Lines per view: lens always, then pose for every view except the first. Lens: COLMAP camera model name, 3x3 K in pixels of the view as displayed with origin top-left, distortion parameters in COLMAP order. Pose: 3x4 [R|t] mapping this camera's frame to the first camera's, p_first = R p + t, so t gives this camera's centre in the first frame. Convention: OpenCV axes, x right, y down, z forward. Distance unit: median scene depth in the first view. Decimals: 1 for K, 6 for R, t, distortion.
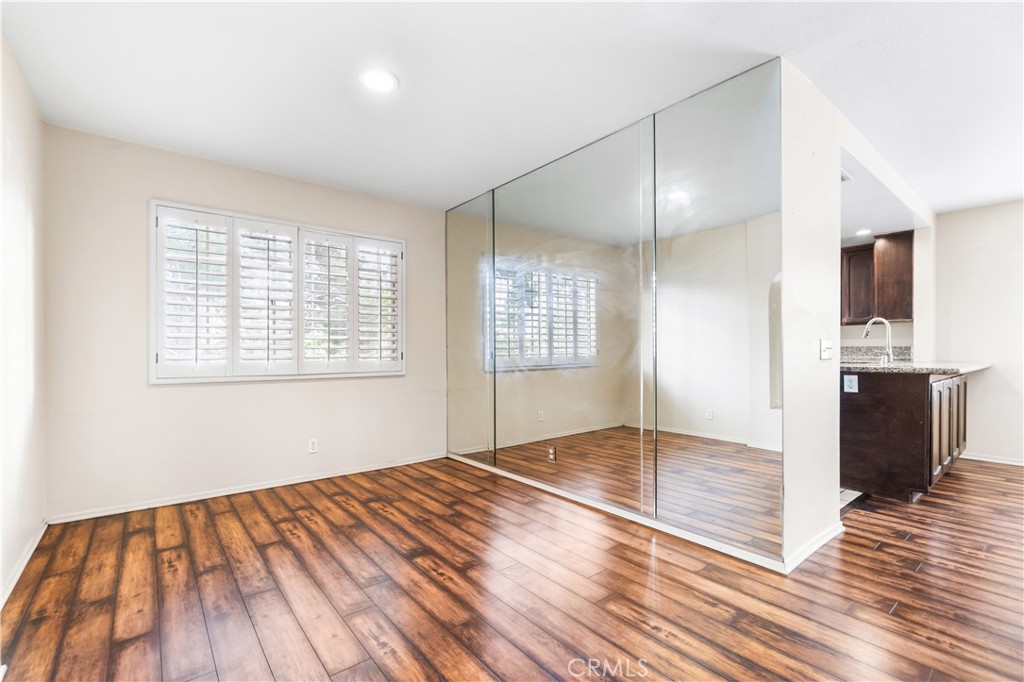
lens RADIAL K [[447.7, 0, 490.8], [0, 447.7, 355.7], [0, 0, 1]] dist [0.007643, -0.002568]
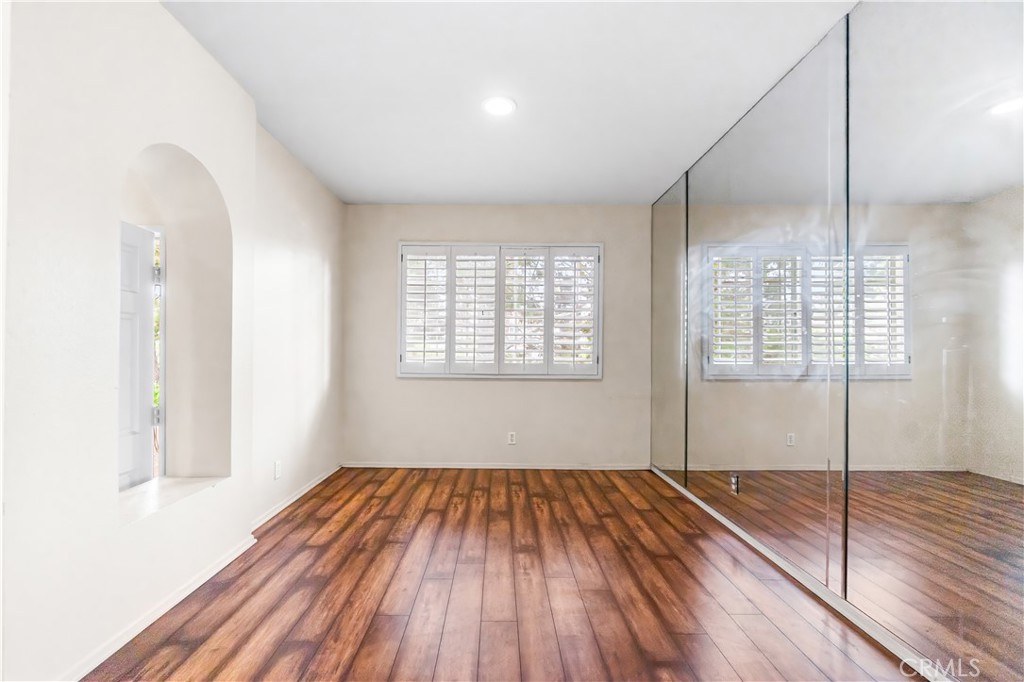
lens RADIAL K [[447.7, 0, 492.8], [0, 447.7, 349.4], [0, 0, 1]] dist [0.007643, -0.002568]
pose [[0.793213, 0.002099, -0.608941, 0.312372], [-0.016529, 0.999700, -0.018084, 0.000315], [0.608720, 0.024410, 0.793009, 0.097636]]
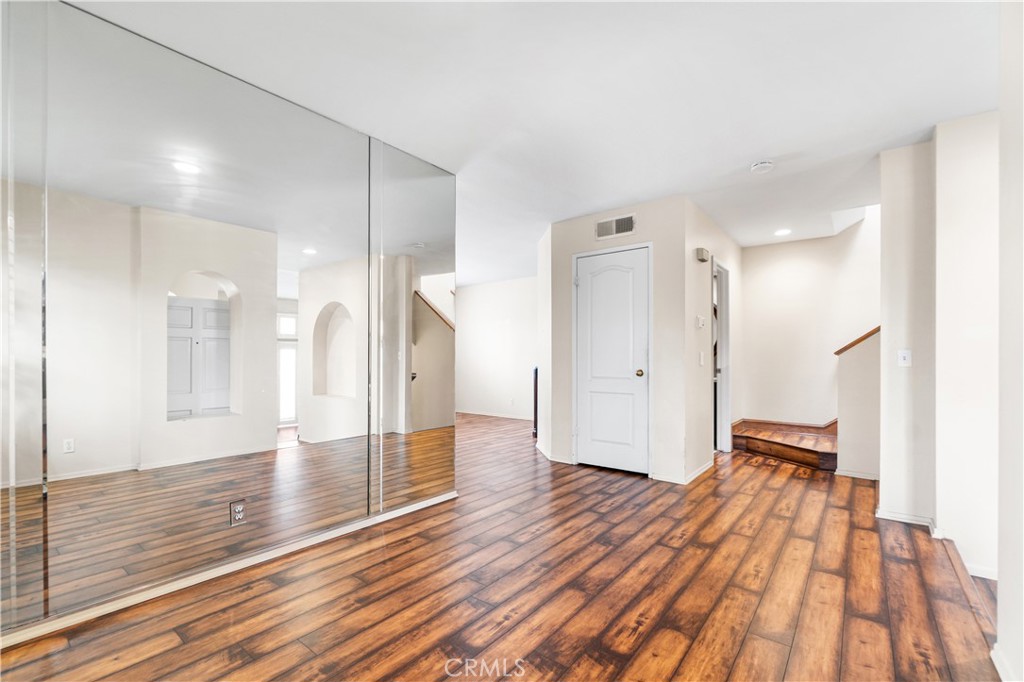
lens RADIAL K [[447.7, 0, 478.7], [0, 447.7, 366.0], [0, 0, 1]] dist [0.007643, -0.002568]
pose [[-0.200787, -0.016070, 0.979503, -0.668380], [0.011456, 0.999759, 0.018751, -0.015109], [-0.979568, 0.014986, -0.200555, 0.858812]]
